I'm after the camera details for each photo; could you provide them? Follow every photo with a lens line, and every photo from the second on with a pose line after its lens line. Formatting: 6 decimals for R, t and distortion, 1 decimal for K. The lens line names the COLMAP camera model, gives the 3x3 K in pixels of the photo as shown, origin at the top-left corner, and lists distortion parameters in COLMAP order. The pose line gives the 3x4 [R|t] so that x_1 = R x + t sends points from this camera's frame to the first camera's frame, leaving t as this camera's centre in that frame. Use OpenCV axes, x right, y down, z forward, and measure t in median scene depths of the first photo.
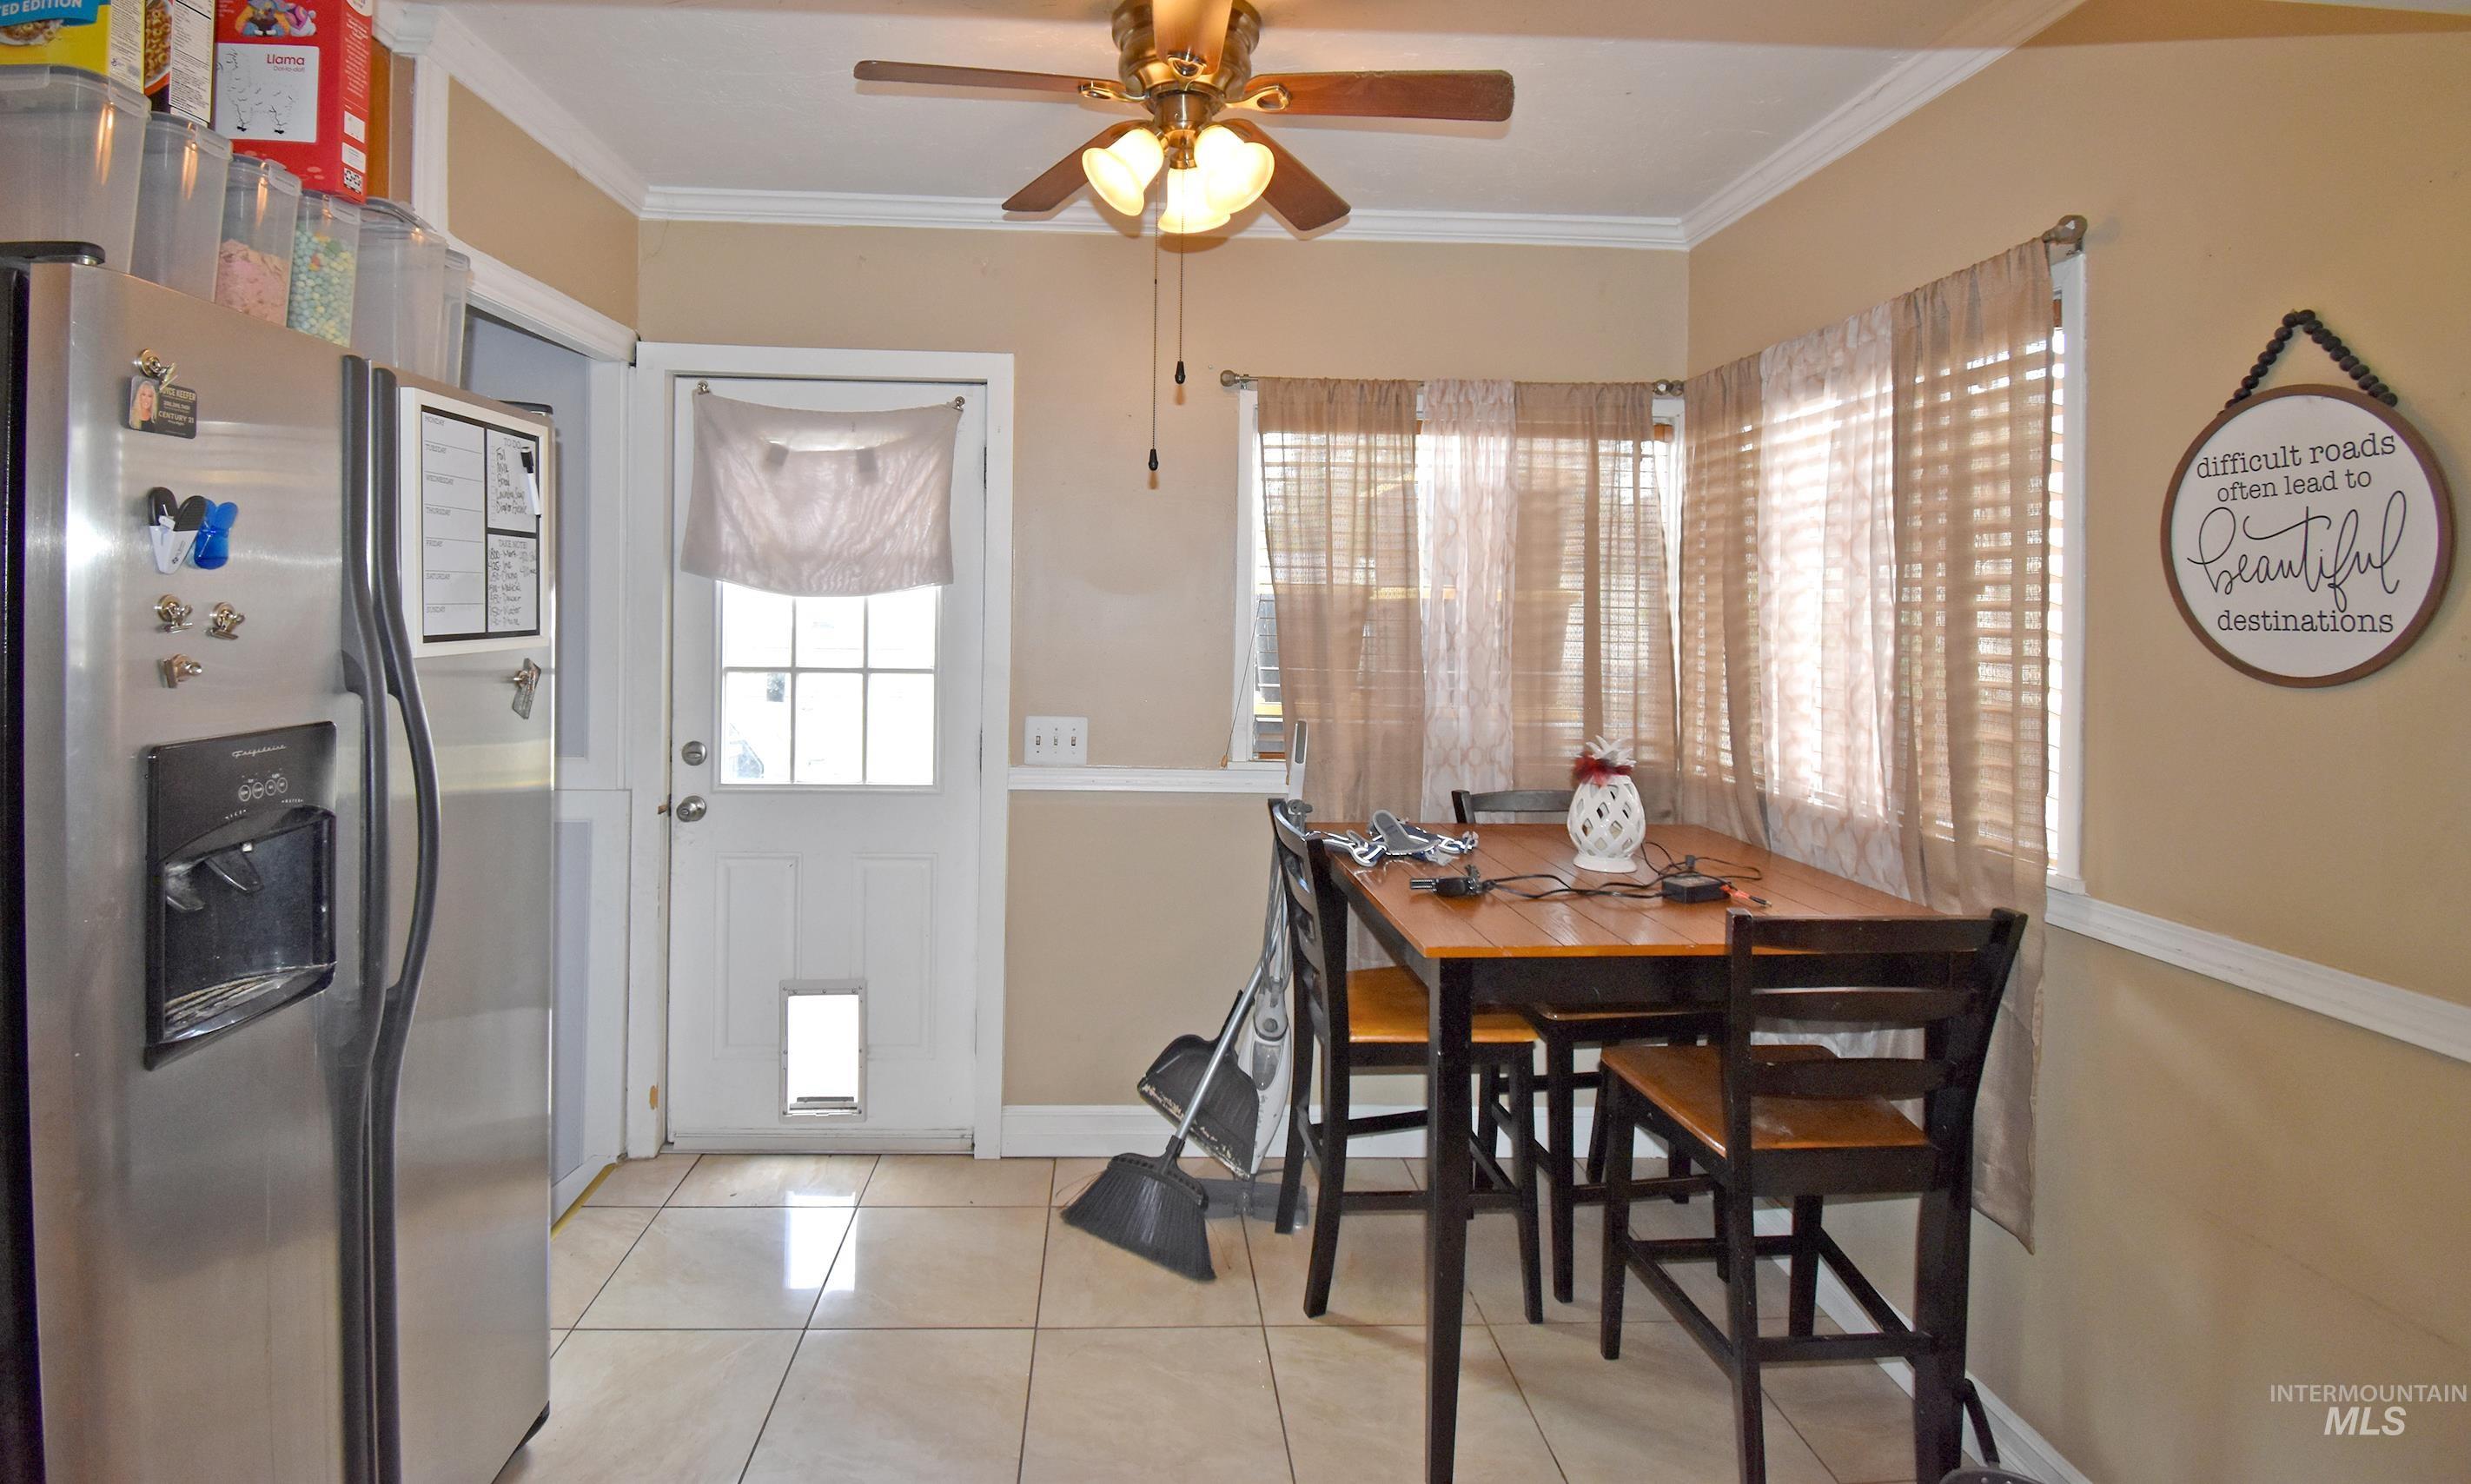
lens RADIAL K [[1153.2, 0, 1166.6], [0, 1153.2, 603.3], [0, 0, 1]] dist [0.025472, -0.030986]
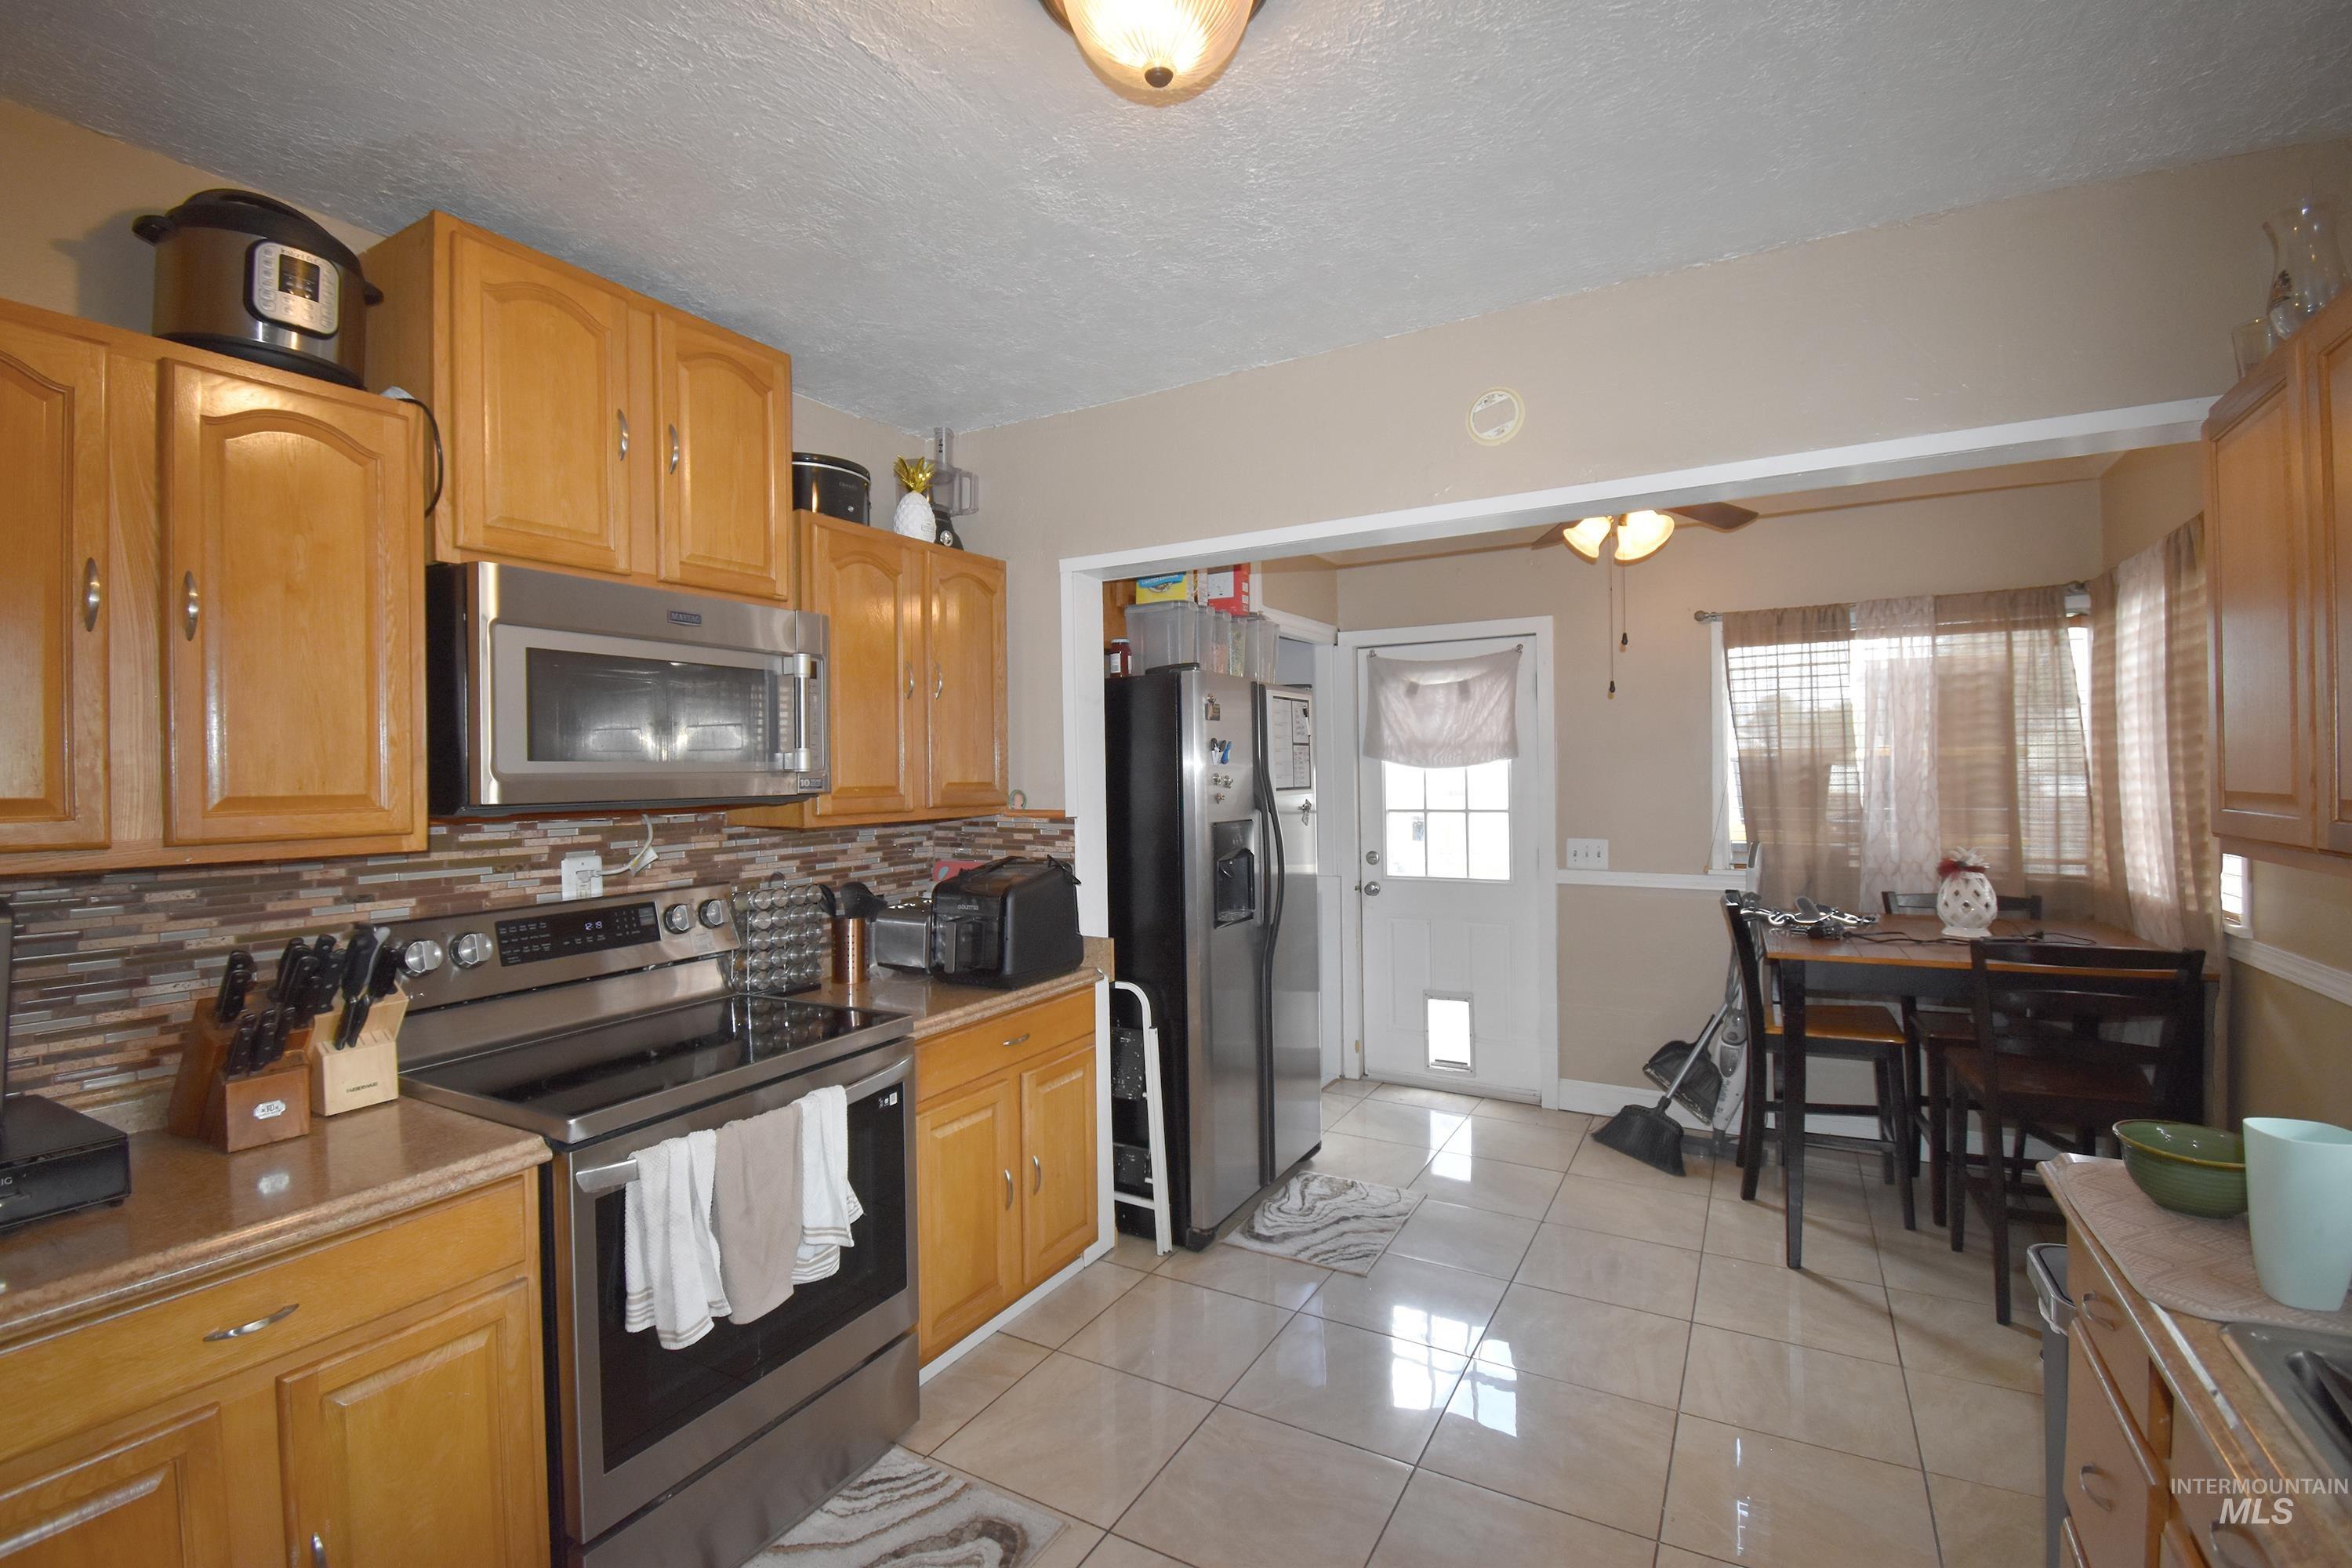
lens RADIAL K [[1044.5, 0, 1176.0], [0, 1044.5, 784.0], [0, 0, 1]] dist [0.002181, -0.015245]
pose [[0.850302, -0.022176, -0.525827, 0.202197], [0.027119, 0.999631, 0.001695, 0.005384], [0.525595, -0.015701, 0.850590, -0.580997]]
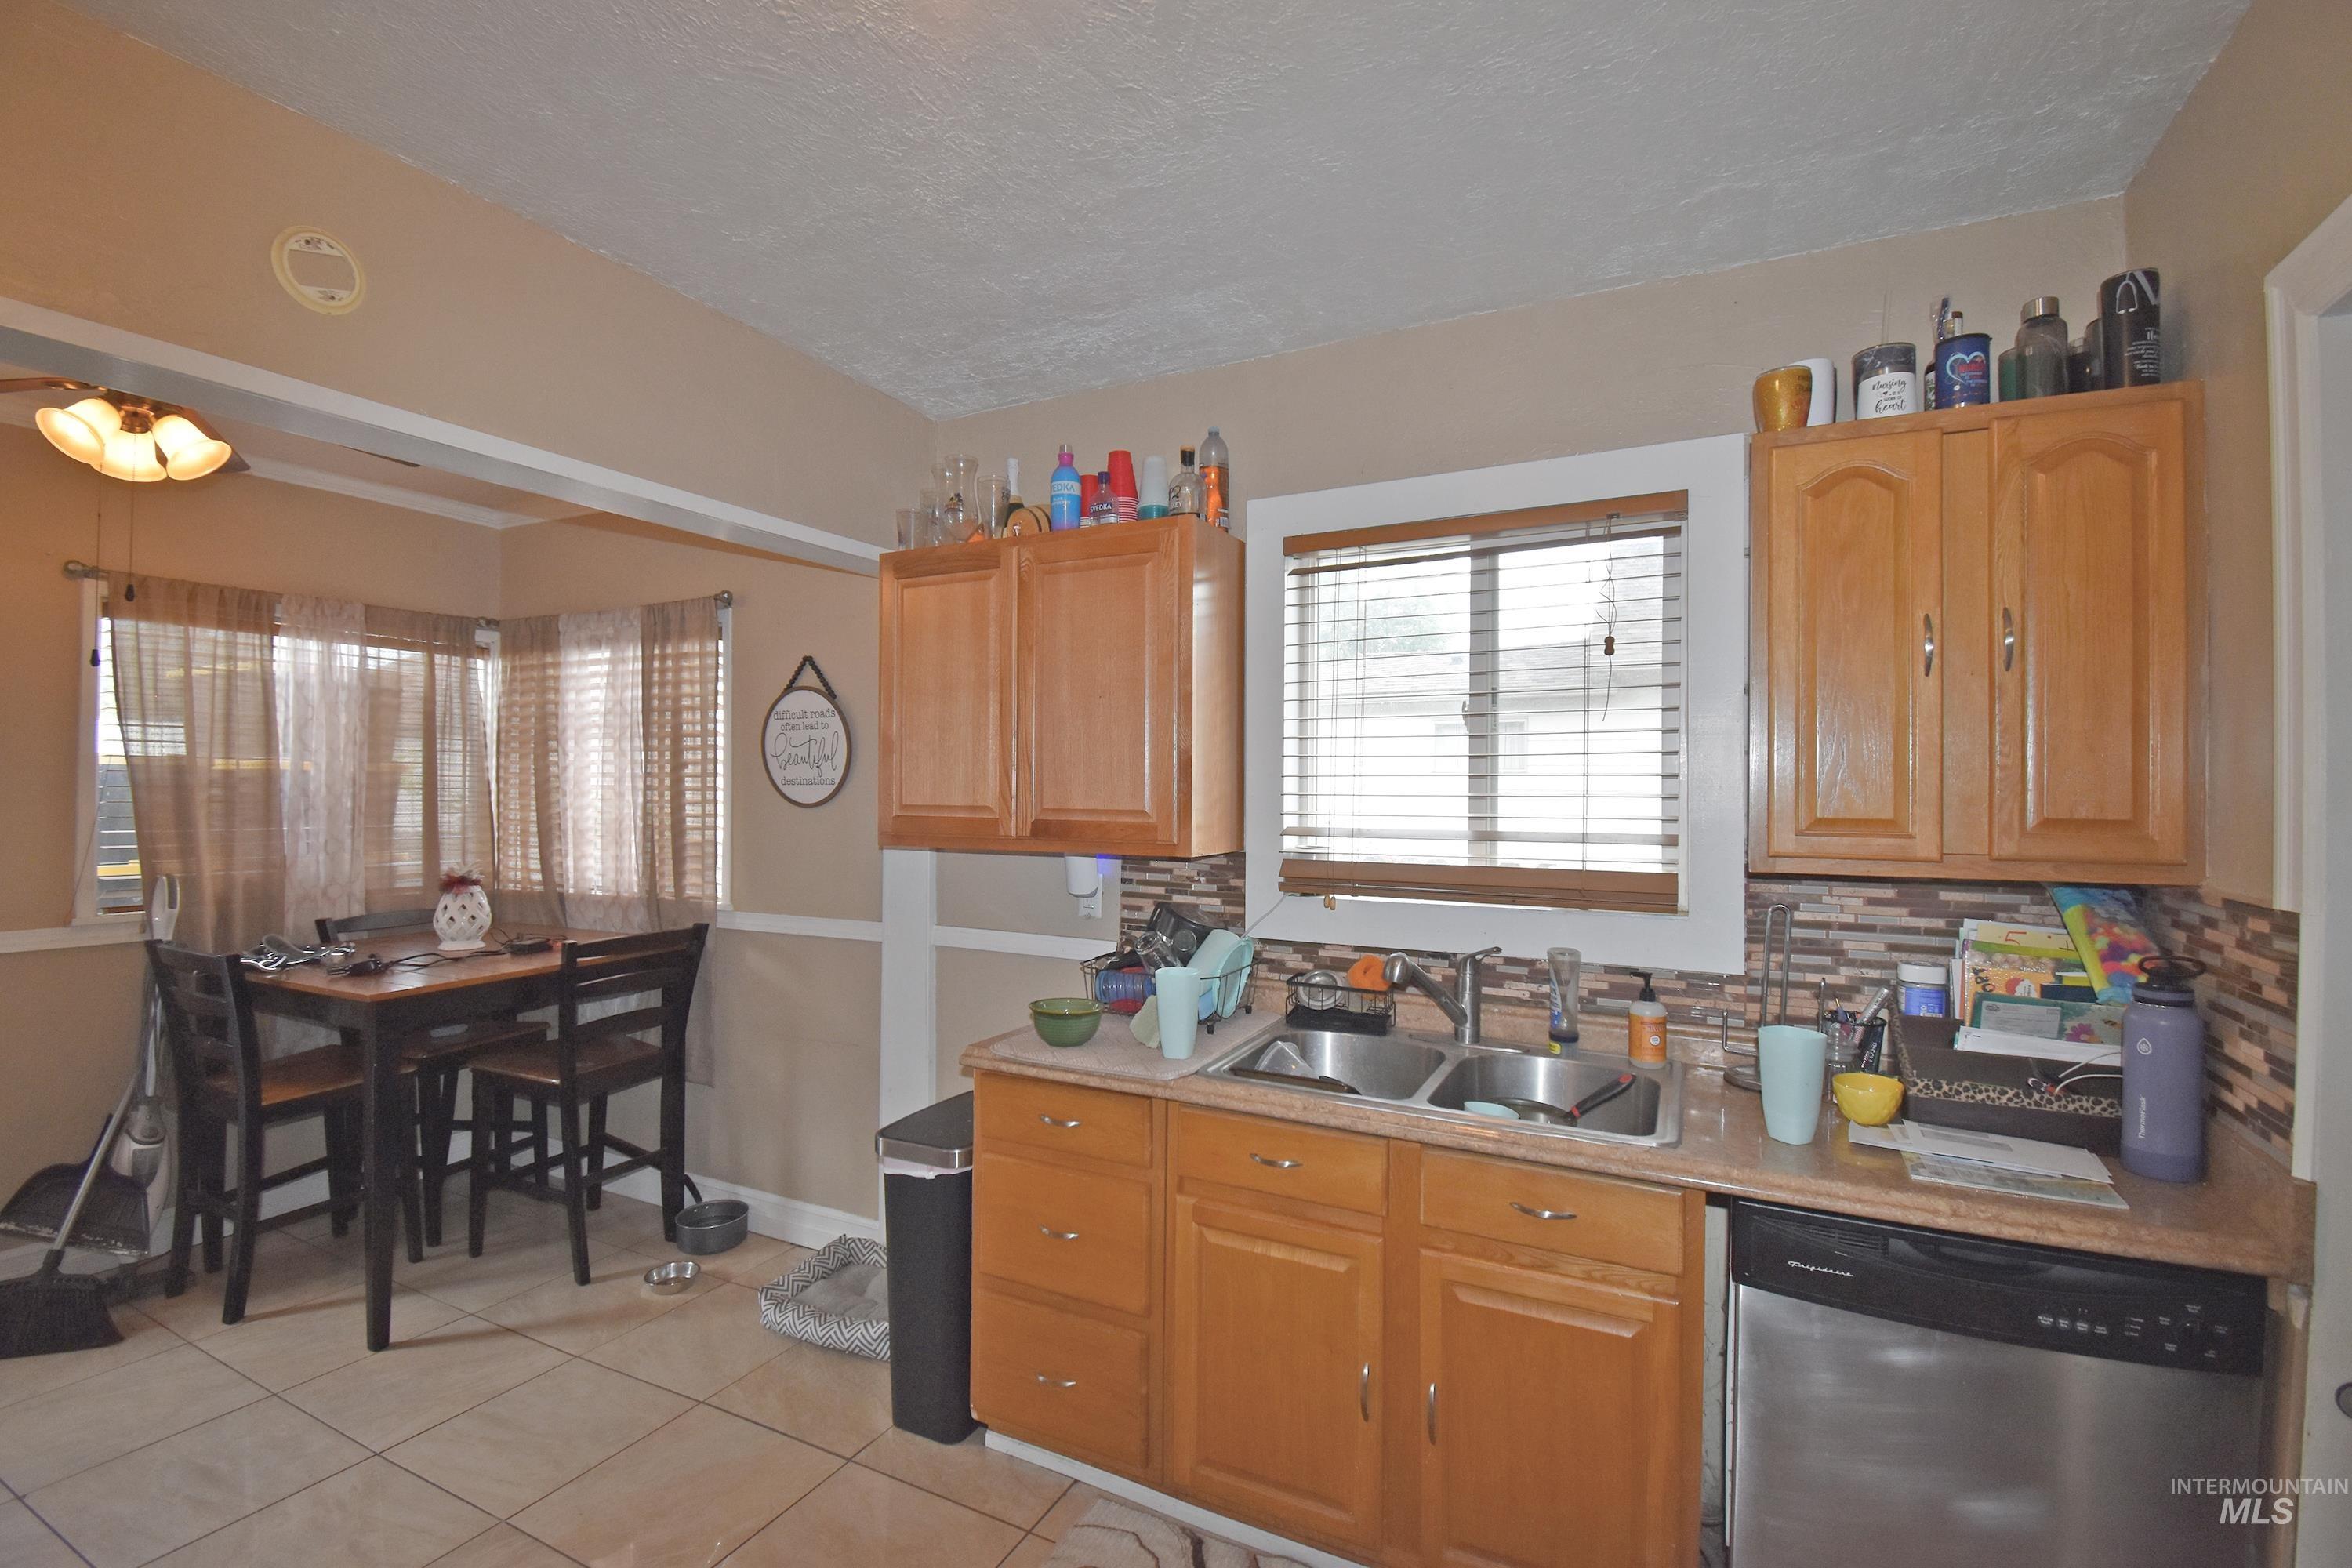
lens RADIAL K [[1044.5, 0, 1176.0], [0, 1044.5, 784.0], [0, 0, 1]] dist [0.002181, -0.015245]
pose [[0.485732, -0.009741, 0.874053, -0.317546], [-0.001470, 0.999927, 0.011961, -0.003053], [-0.874106, -0.007095, 0.485683, -0.419520]]
